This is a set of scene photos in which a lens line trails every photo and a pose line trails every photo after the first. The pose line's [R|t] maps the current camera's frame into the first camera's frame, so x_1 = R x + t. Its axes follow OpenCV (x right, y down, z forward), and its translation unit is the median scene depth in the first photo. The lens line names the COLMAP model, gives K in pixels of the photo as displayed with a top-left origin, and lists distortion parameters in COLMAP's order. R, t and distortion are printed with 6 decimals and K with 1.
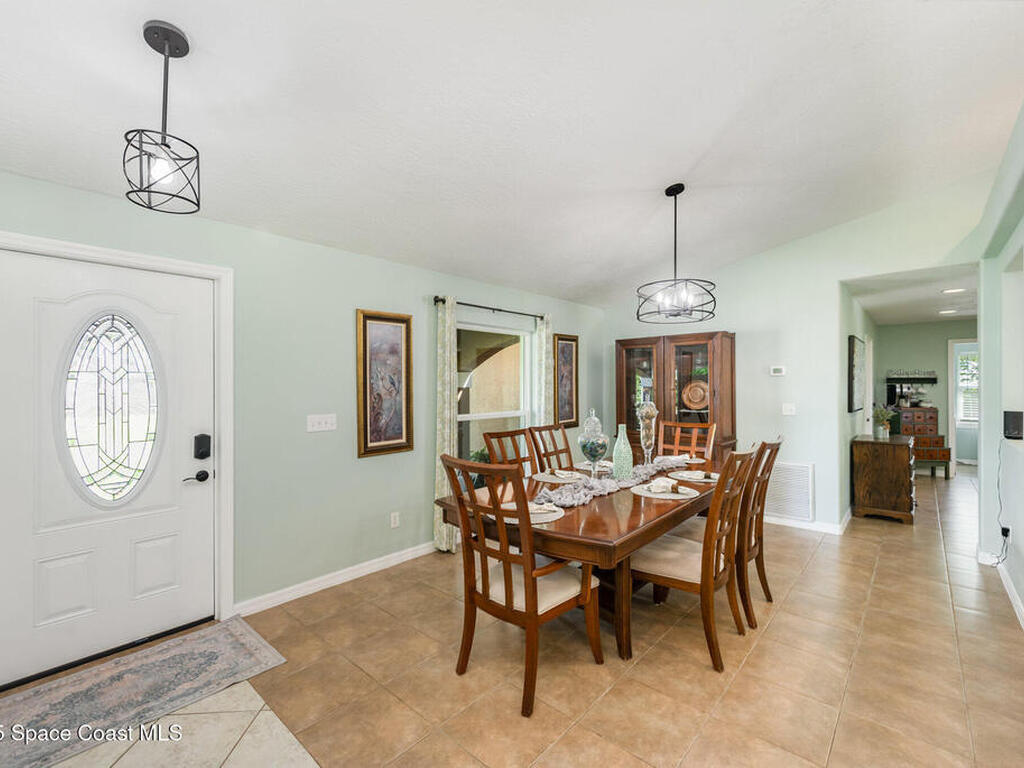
lens RADIAL K [[459.6, 0, 509.2], [0, 459.6, 384.2], [0, 0, 1]] dist [-0.002259, 0.001618]
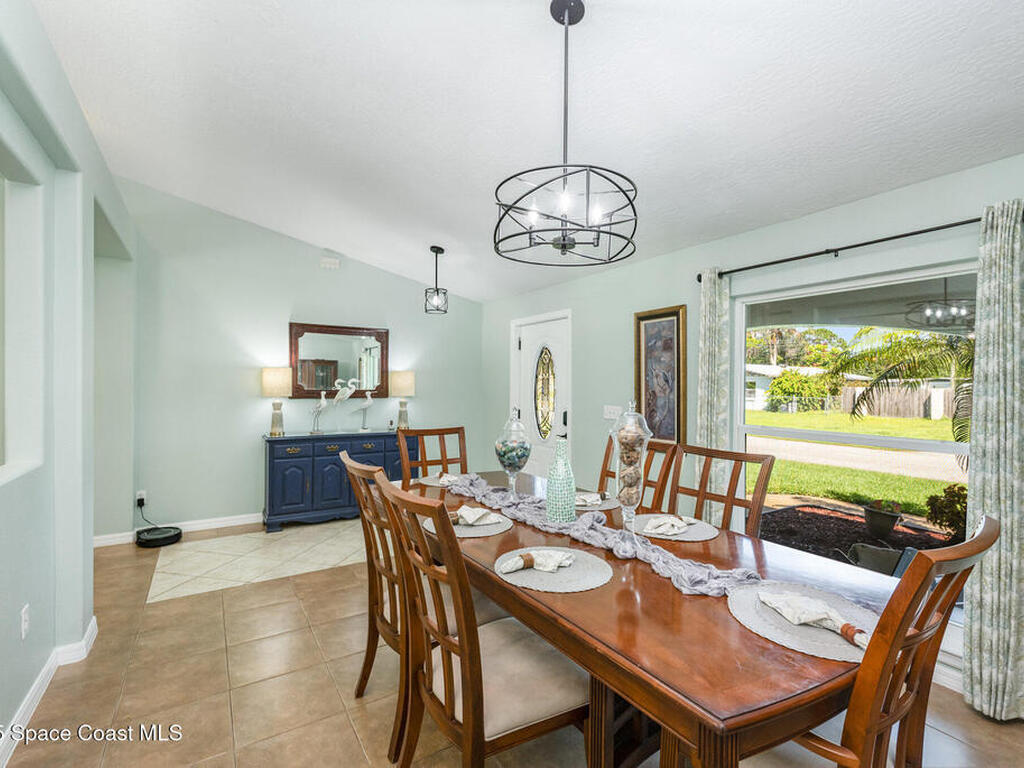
lens RADIAL K [[480.2, 0, 512.2], [0, 480.2, 383.7], [0, 0, 1]] dist [0.000475, 0.000212]
pose [[-0.268849, 0.004868, -0.963170, 0.819945], [-0.001395, 0.999984, 0.005444, -0.000774], [0.963181, 0.002807, -0.268838, 0.977583]]
